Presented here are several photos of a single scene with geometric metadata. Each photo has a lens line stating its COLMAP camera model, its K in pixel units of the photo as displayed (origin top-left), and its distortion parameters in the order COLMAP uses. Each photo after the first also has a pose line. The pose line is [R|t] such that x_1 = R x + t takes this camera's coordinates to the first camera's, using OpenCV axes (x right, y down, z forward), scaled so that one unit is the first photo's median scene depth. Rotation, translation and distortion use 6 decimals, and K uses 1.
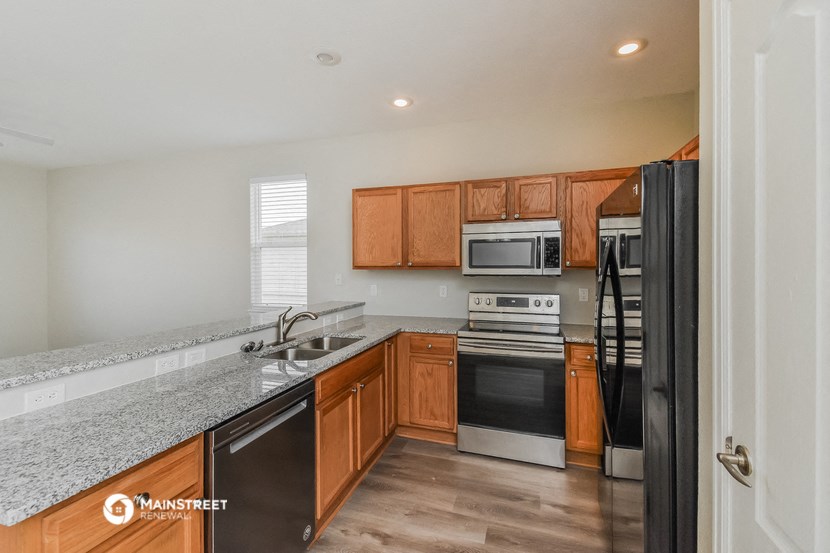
lens RADIAL K [[362.4, 0, 414.7], [0, 362.4, 269.7], [0, 0, 1]] dist [0.000552, 0.000220]
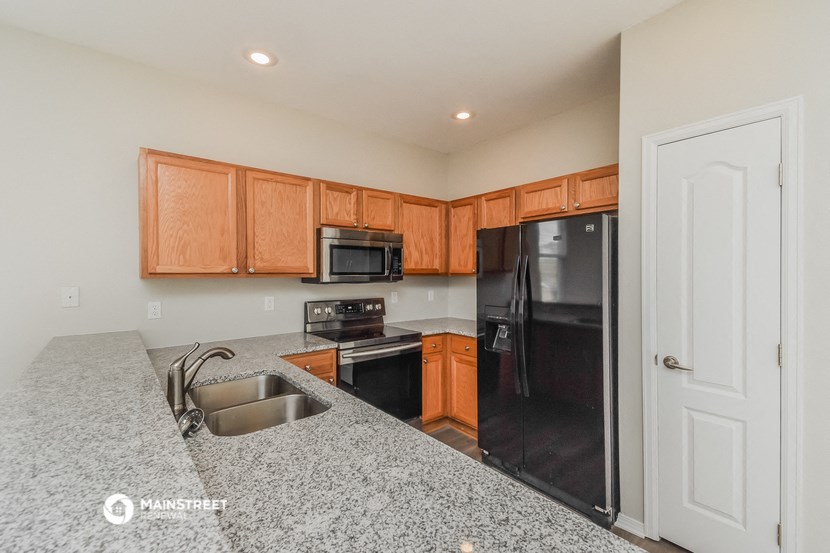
lens RADIAL K [[362.4, 0, 416.1], [0, 362.4, 276.2], [0, 0, 1]] dist [0.000552, 0.000220]
pose [[0.524469, -0.003454, 0.851423, -0.487083], [0.013177, 0.999905, -0.004060, 0.004675], [-0.851328, 0.013349, 0.524465, 0.306200]]
